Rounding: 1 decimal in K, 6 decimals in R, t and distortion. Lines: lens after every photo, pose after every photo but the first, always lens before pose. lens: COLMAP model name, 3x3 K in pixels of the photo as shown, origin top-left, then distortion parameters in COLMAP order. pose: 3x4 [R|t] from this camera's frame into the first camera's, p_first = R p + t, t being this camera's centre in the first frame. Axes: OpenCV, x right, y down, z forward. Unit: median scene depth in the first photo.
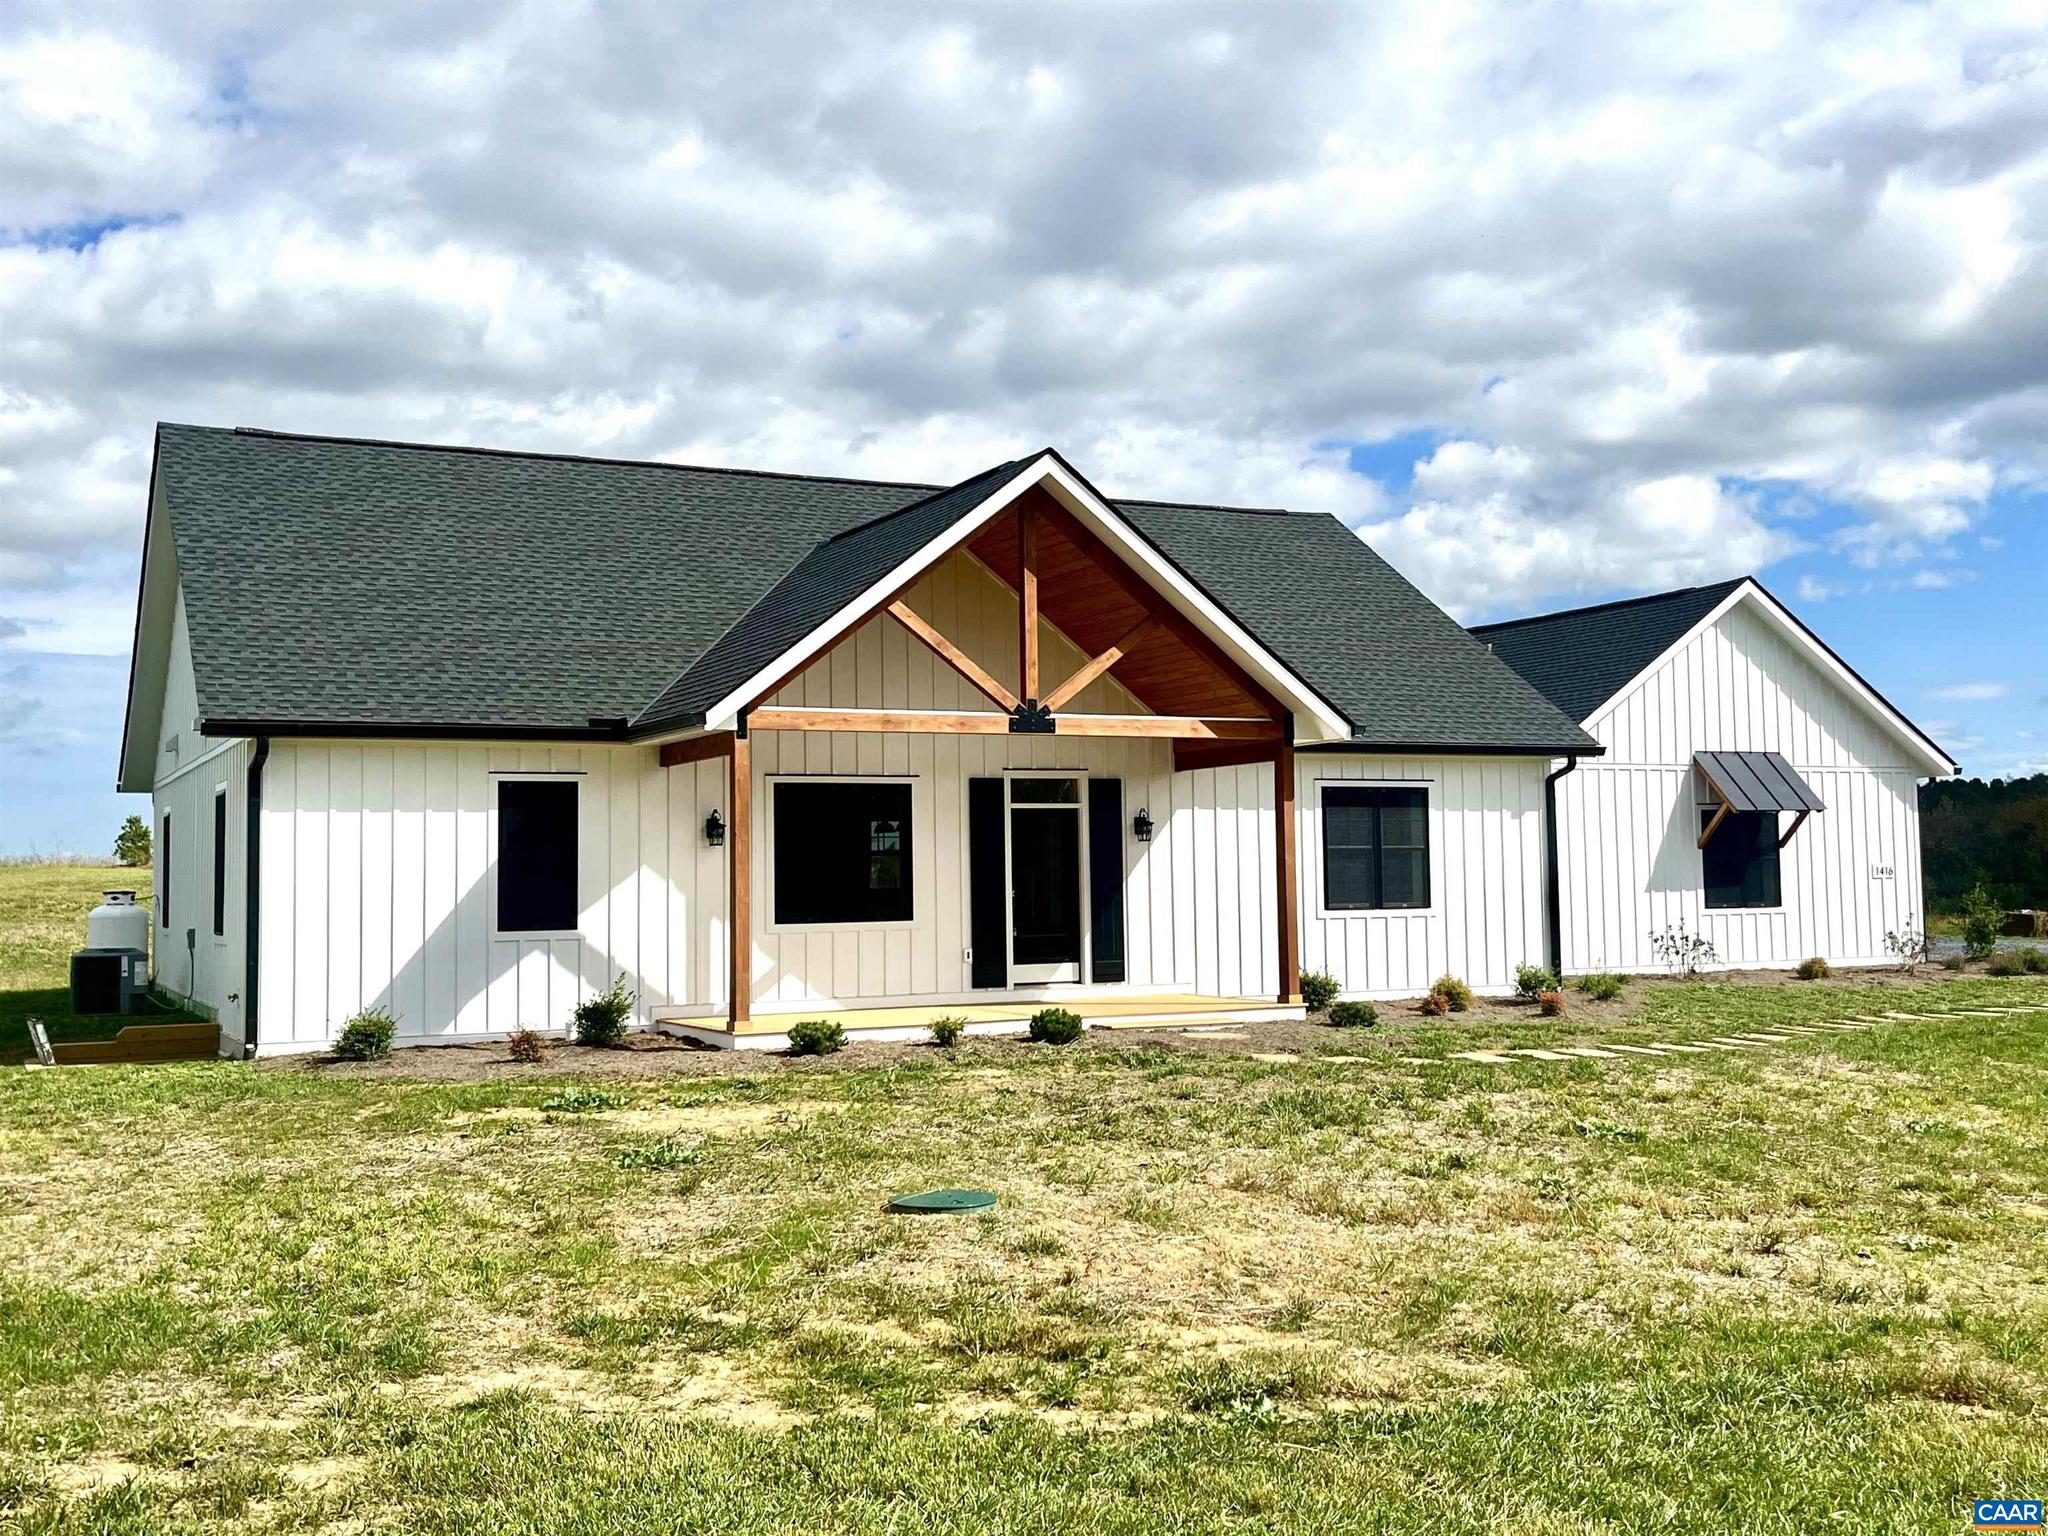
lens RADIAL K [[2101.2, 0, 1024.1], [0, 2101.2, 678.4], [0, 0, 1]] dist [-0.009904, -0.016030]
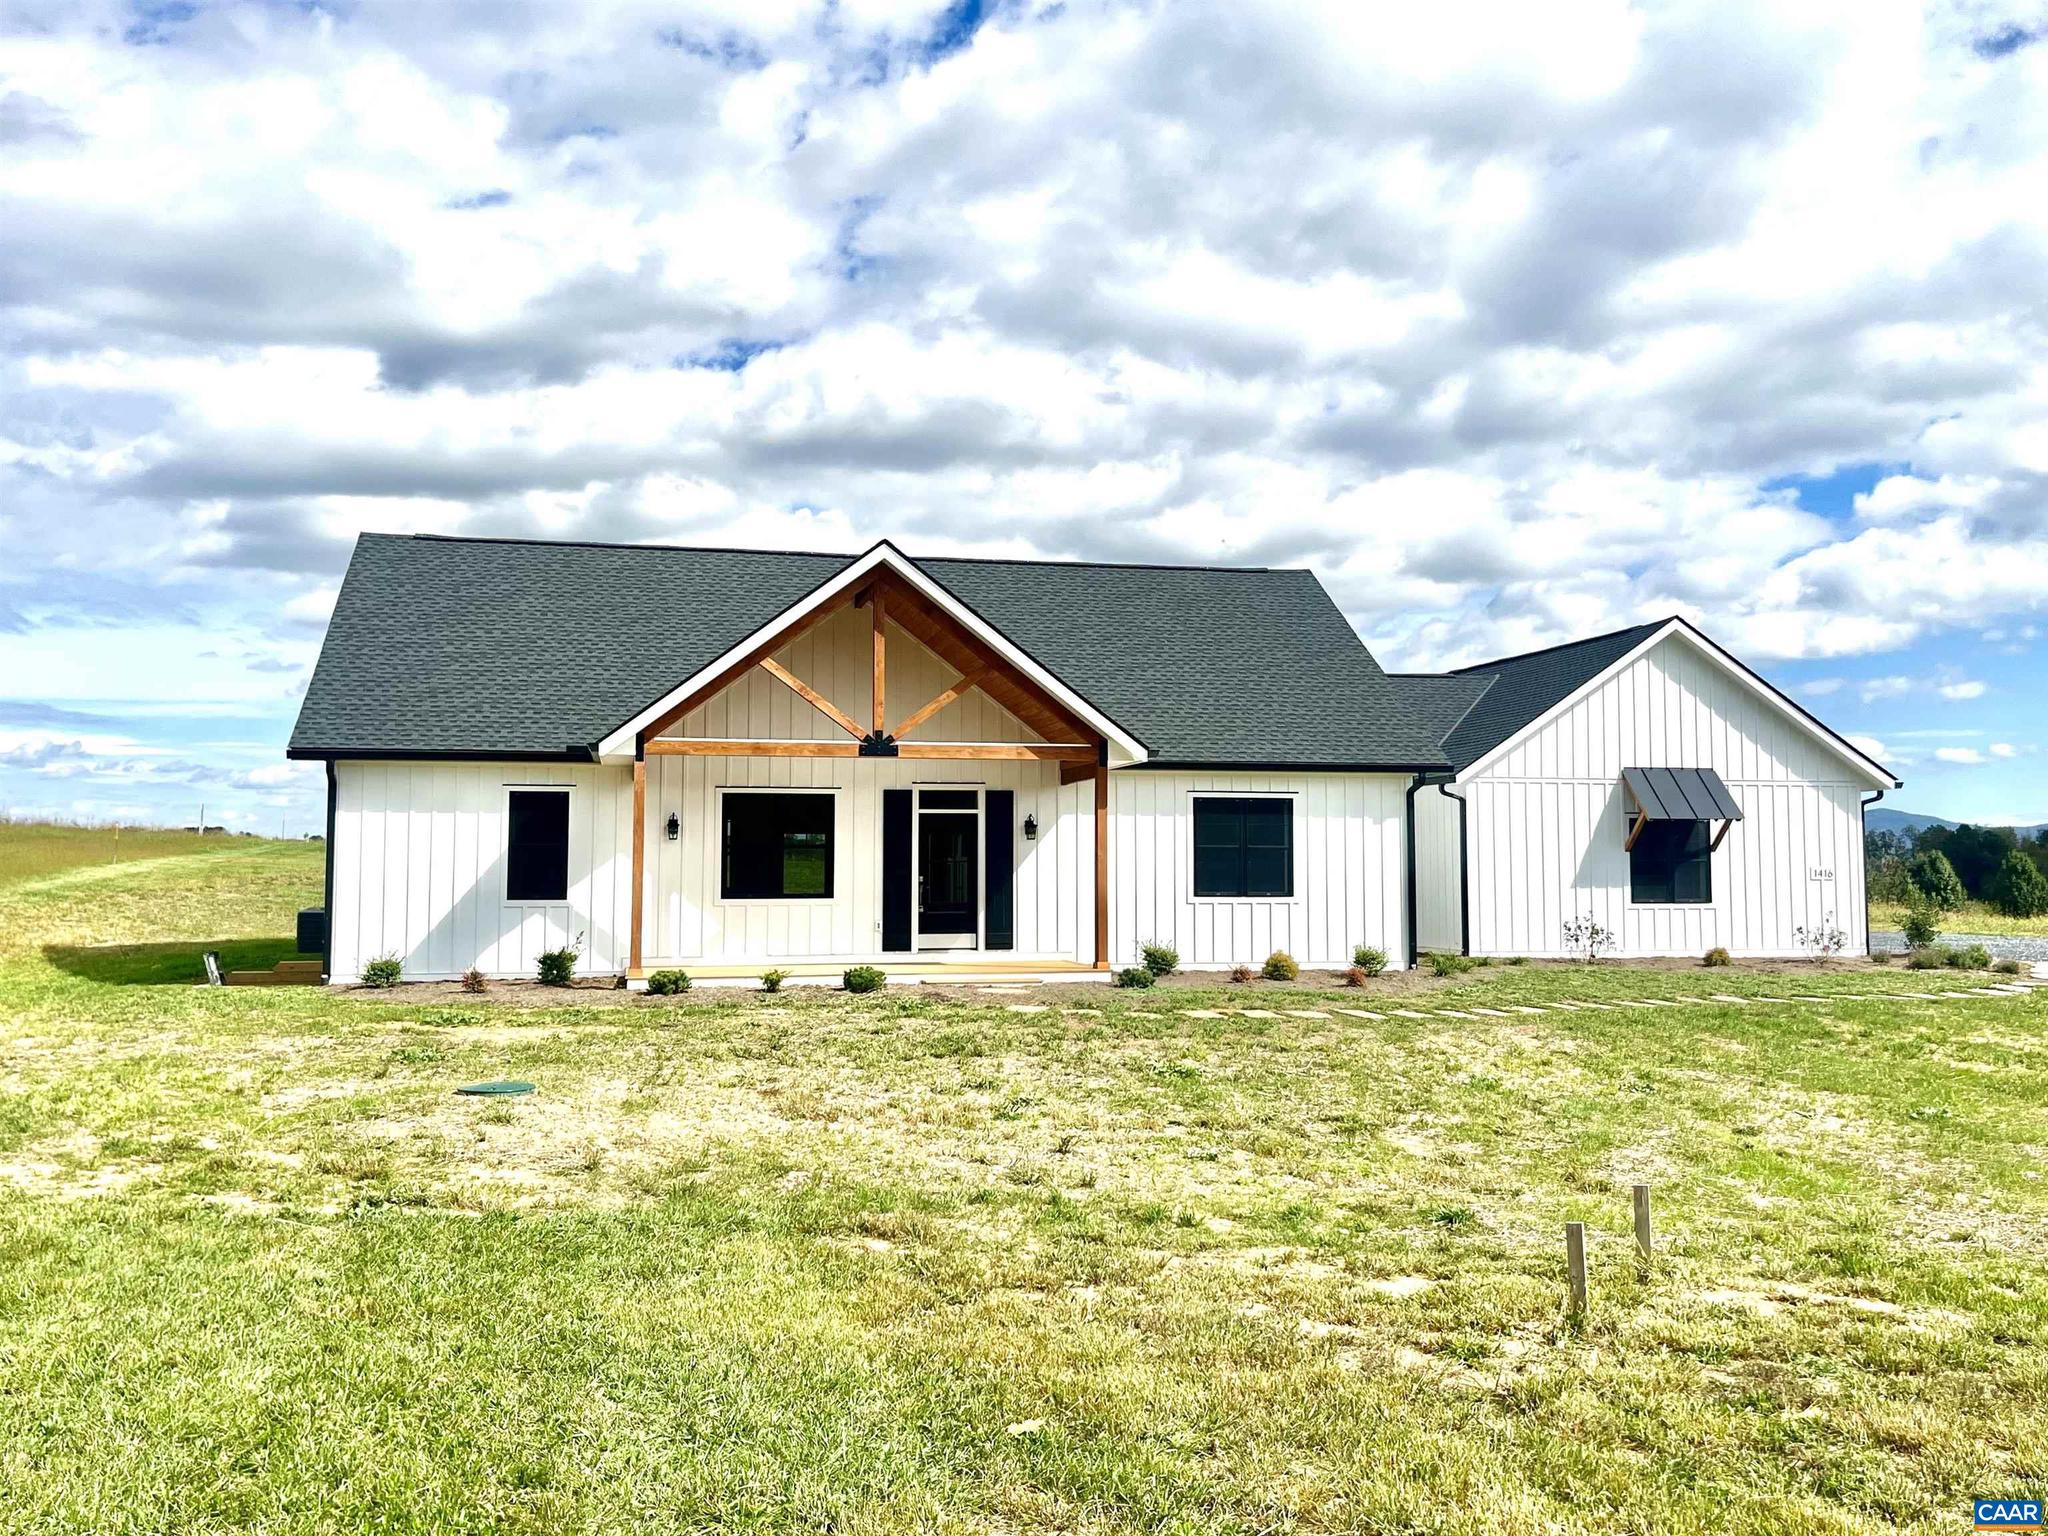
lens RADIAL K [[1721.3, 0, 1028.5], [0, 1721.3, 723.6], [0, 0, 1]] dist [0.013346, -0.003311]
pose [[0.966519, -0.003200, -0.256574, 0.319572], [0.007784, 0.999828, 0.016850, -0.010250], [0.256476, -0.018283, 0.966378, -0.005702]]
